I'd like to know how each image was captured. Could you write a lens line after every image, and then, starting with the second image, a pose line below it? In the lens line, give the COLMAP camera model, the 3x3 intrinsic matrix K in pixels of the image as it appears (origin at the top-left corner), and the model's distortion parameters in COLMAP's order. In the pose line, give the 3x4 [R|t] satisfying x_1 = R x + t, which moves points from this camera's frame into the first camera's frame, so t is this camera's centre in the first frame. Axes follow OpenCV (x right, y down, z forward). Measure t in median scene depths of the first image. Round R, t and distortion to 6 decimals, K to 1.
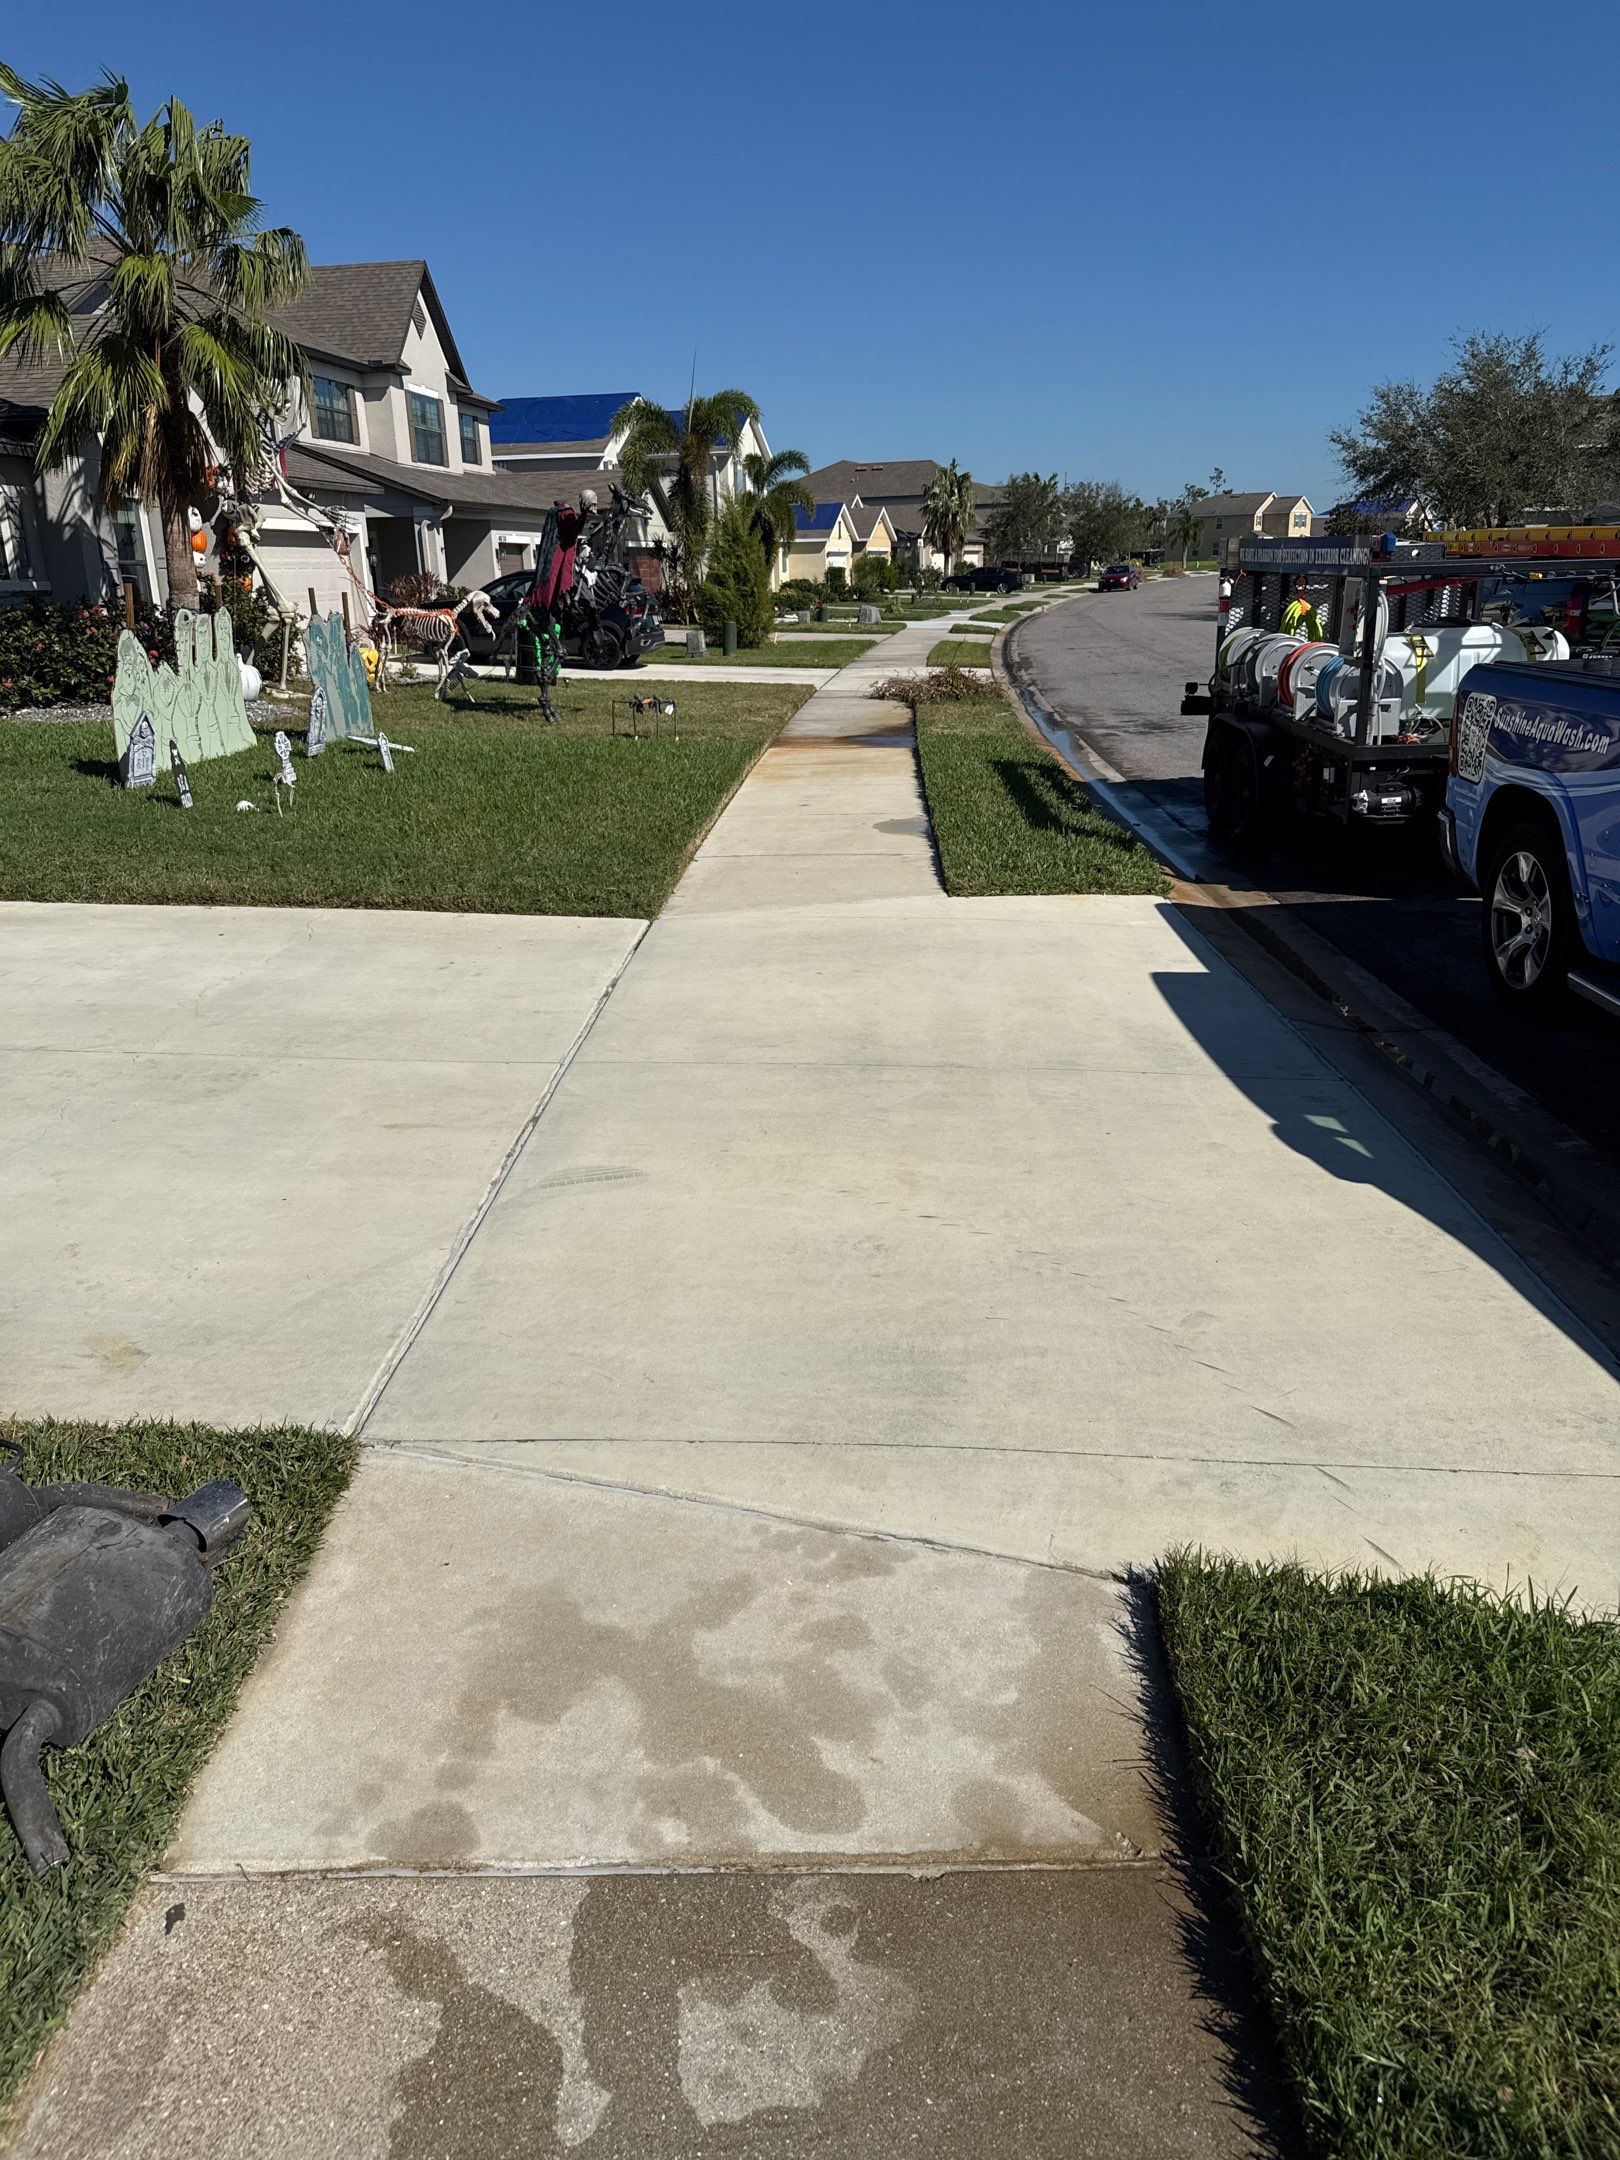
lens RADIAL K [[1544.4, 0, 835.2], [0, 1544.4, 1055.0], [0, 0, 1]] dist [0.062251, -0.083604]
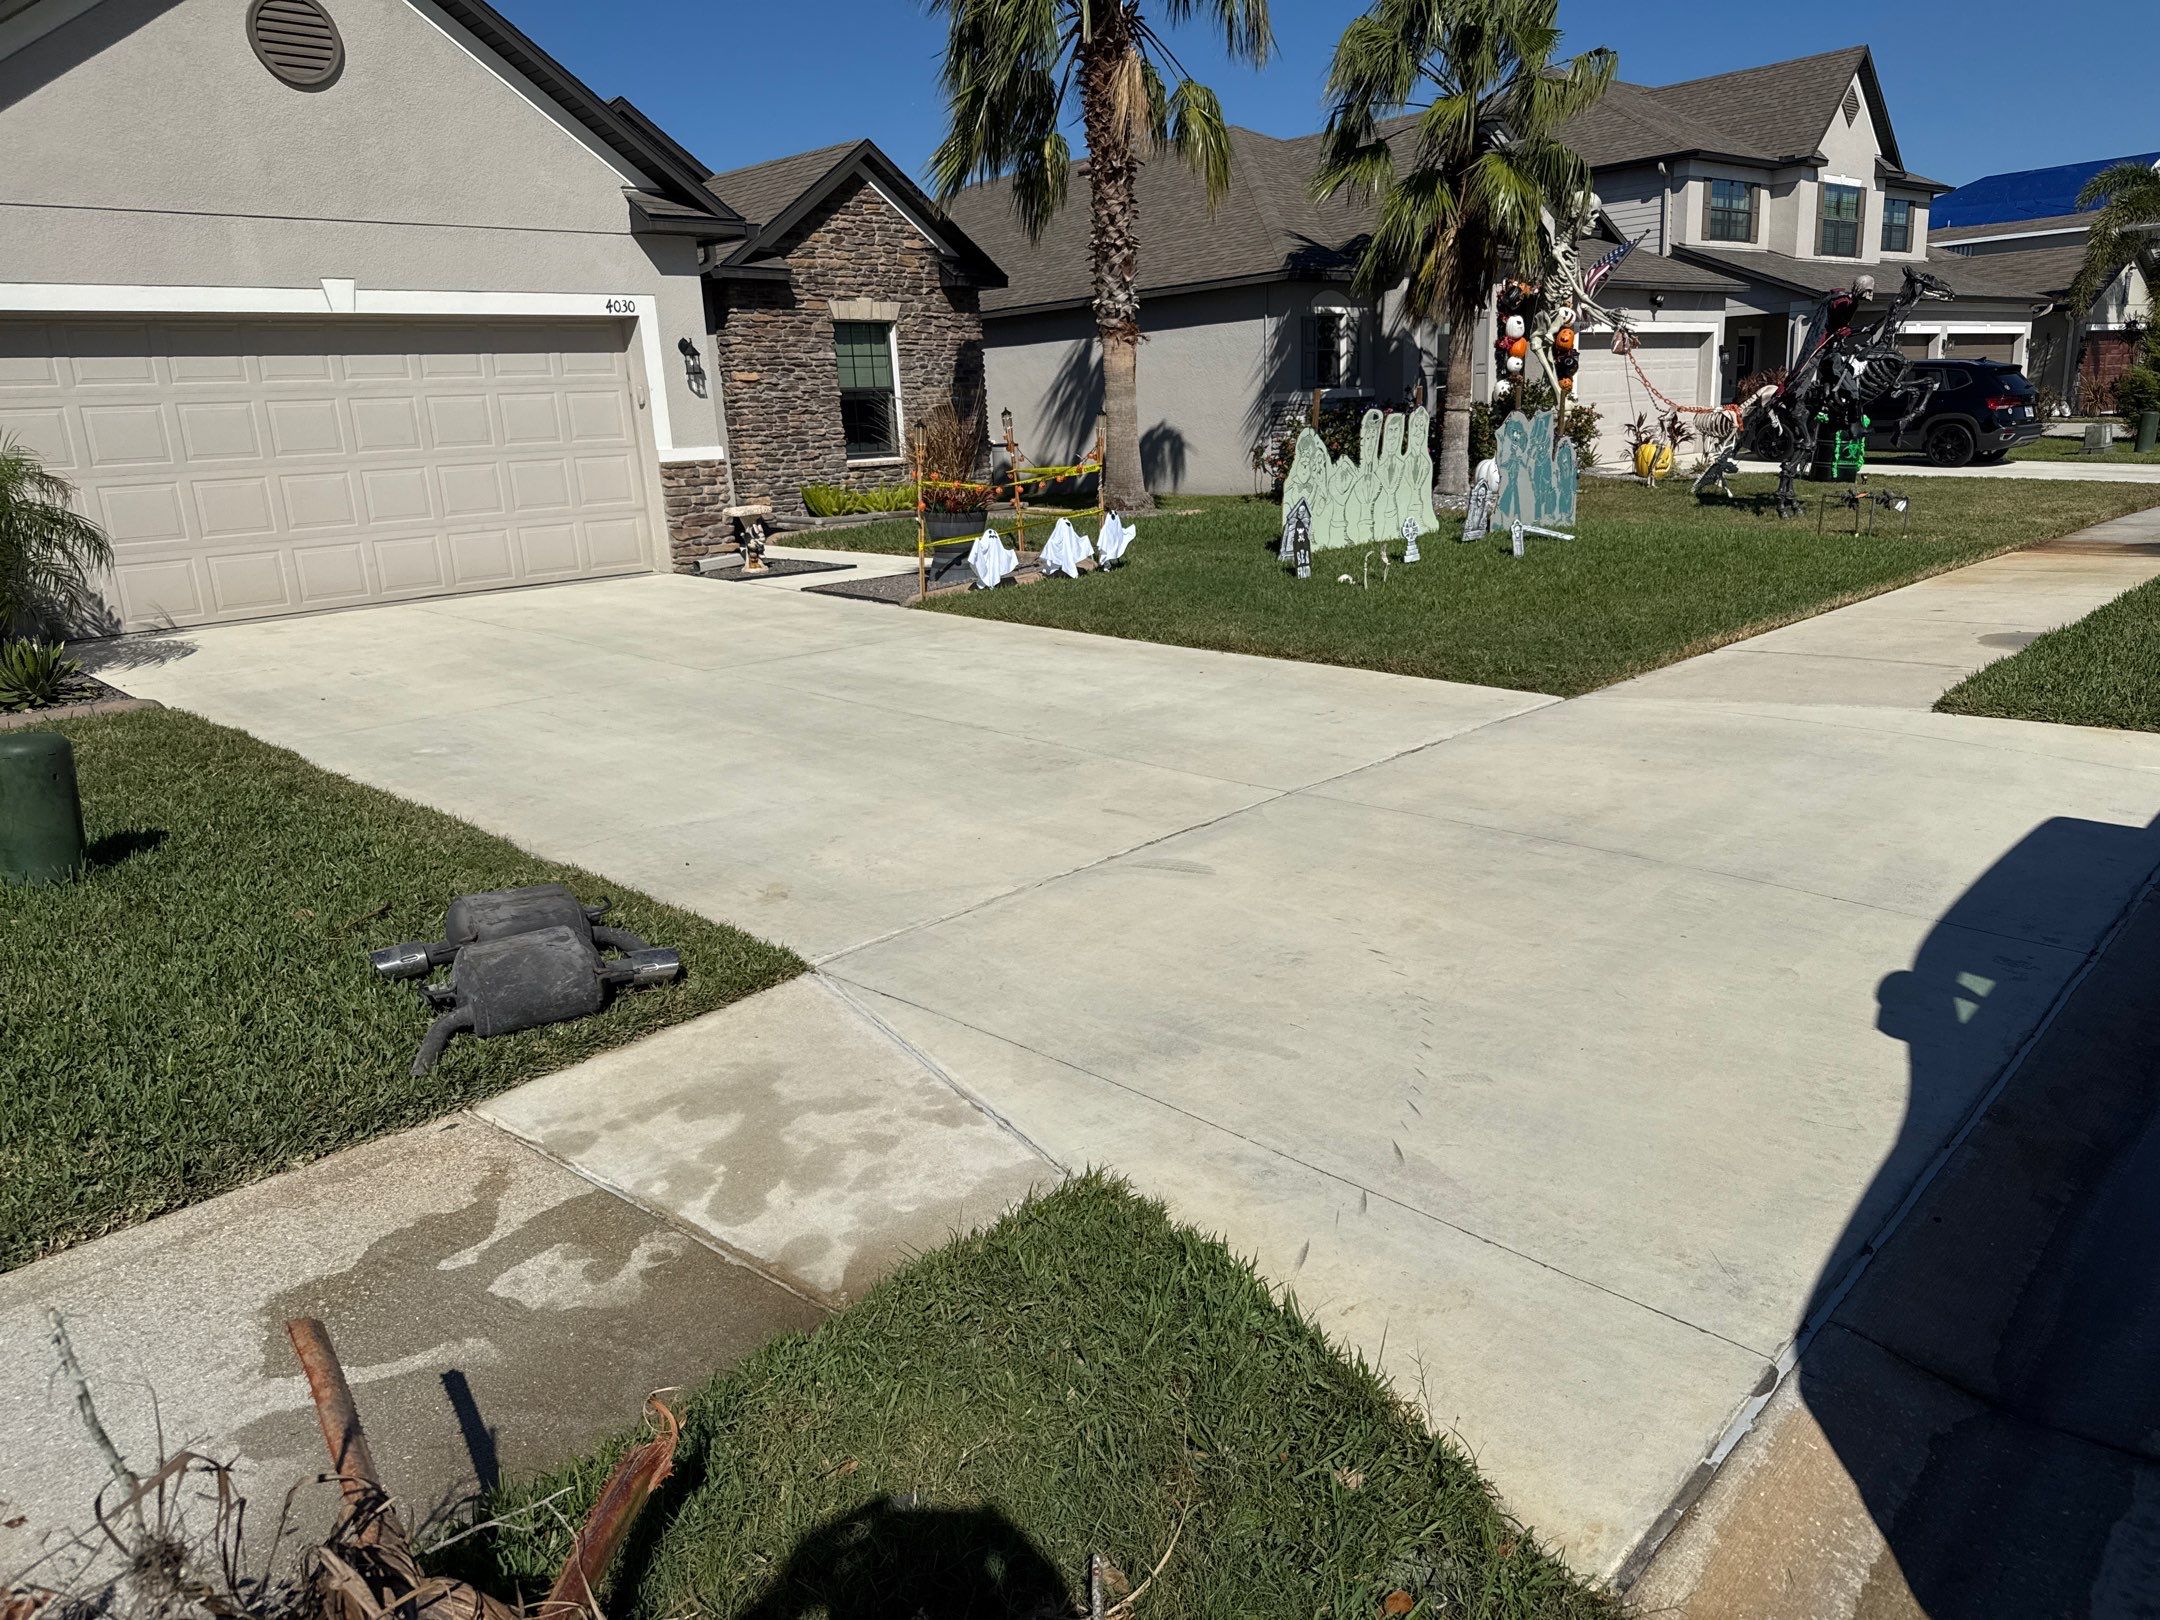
lens RADIAL K [[1544.4, 0, 1078.6], [0, 1544.4, 805.8], [0, 0, 1]] dist [0.062251, -0.083604]
pose [[0.740307, 0.152494, -0.654745, 0.148498], [-0.172891, 0.984362, 0.033780, 0.001326], [0.649658, 0.088191, 0.755094, 0.011599]]
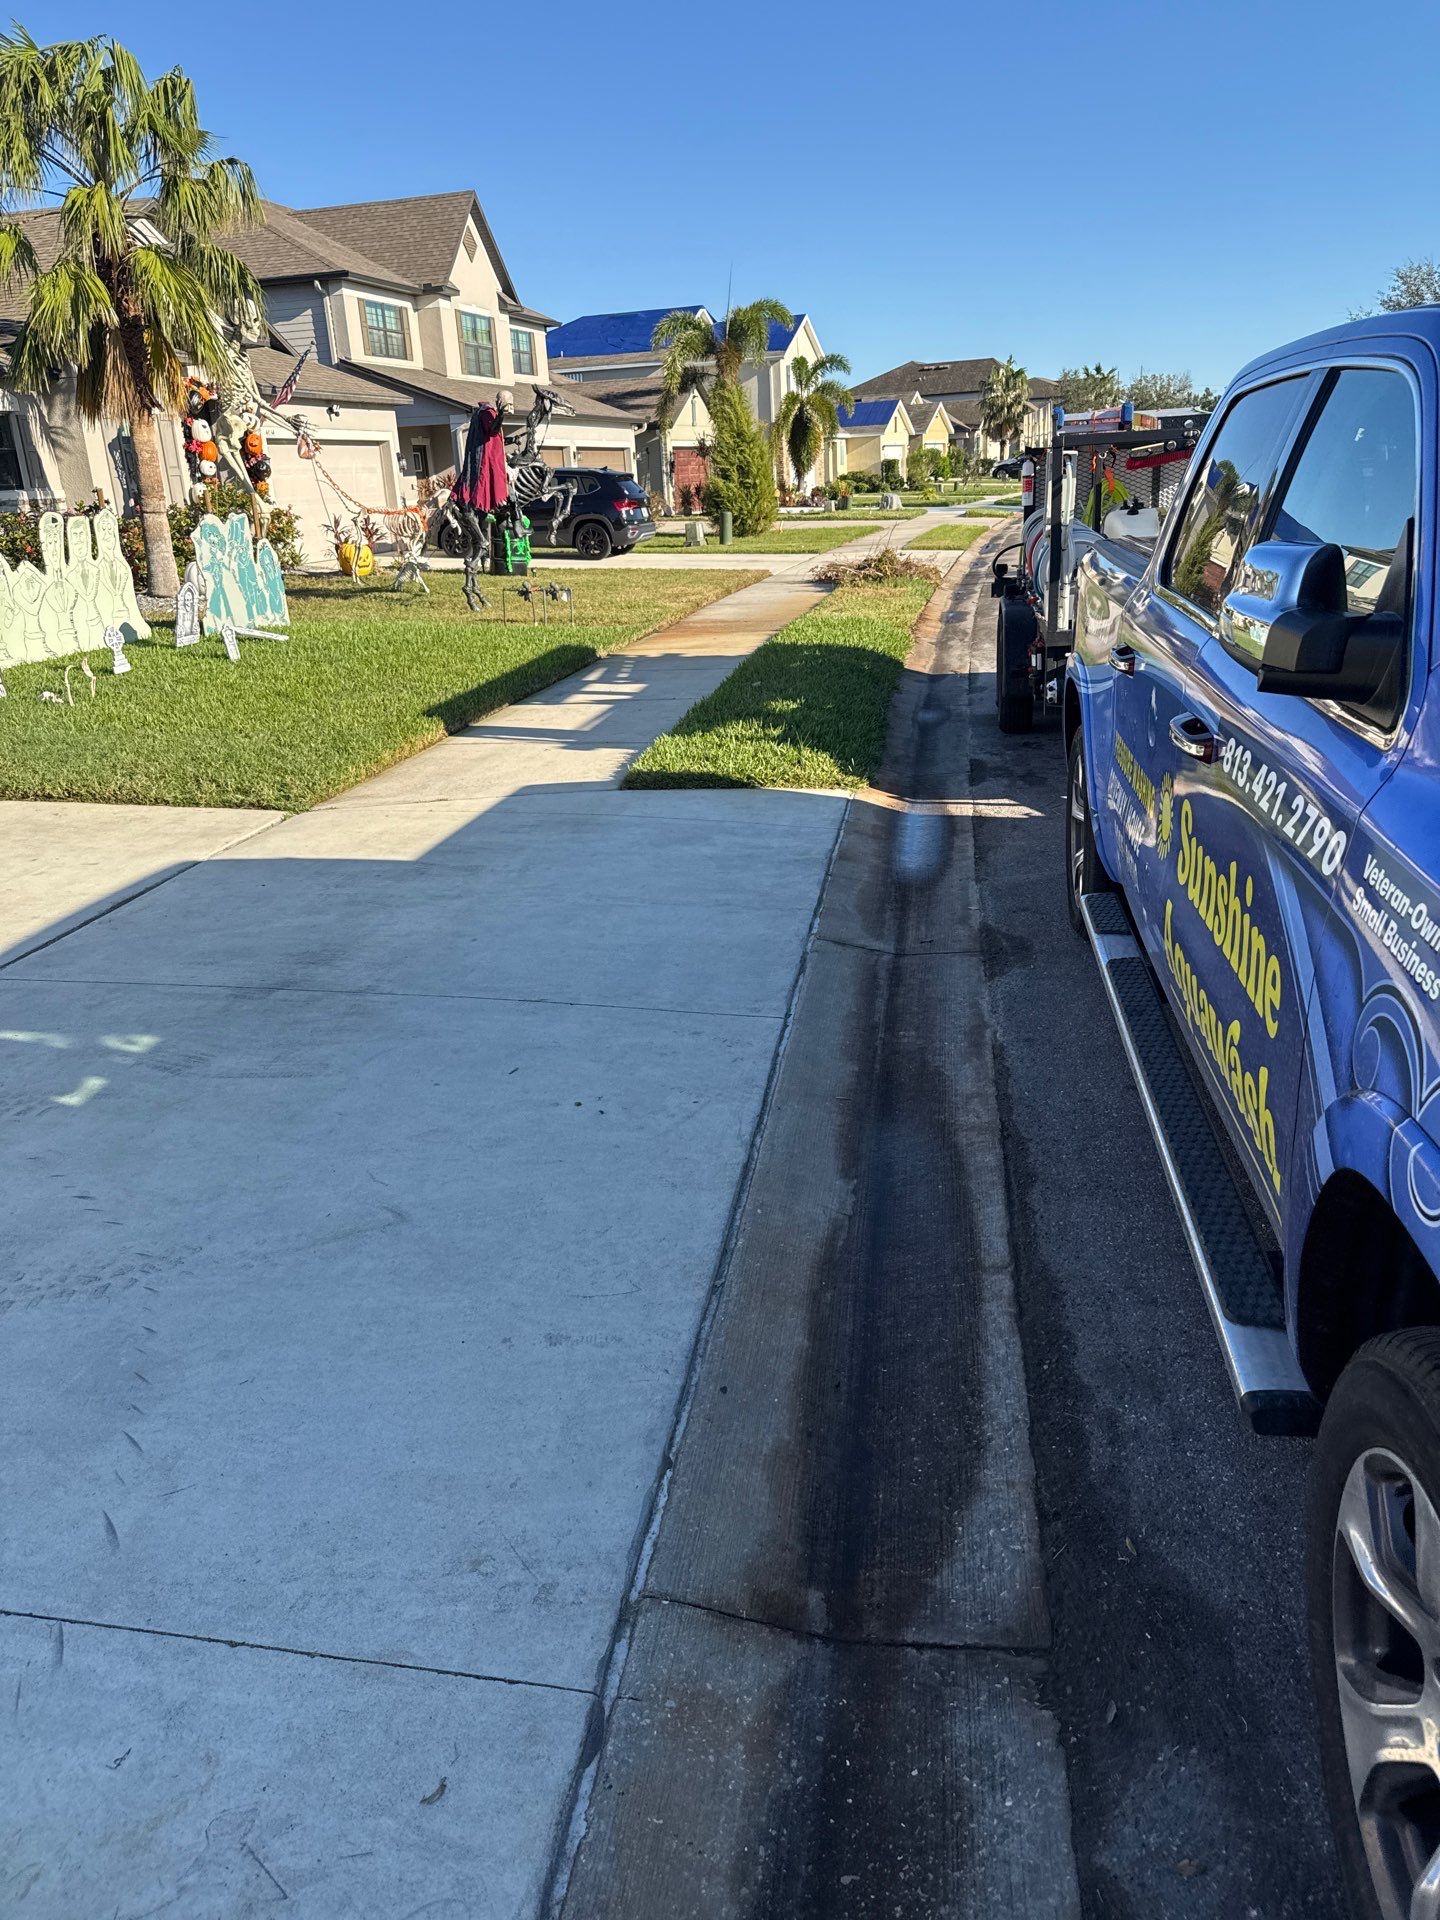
lens RADIAL K [[1372.8, 0, 742.5], [0, 1372.8, 937.6], [0, 0, 1]] dist [0.062251, -0.083604]
pose [[0.990778, 0.018327, -0.134248, 0.131948], [-0.014779, 0.999516, 0.027371, -0.016578], [0.134685, -0.025135, 0.990570, 0.070716]]
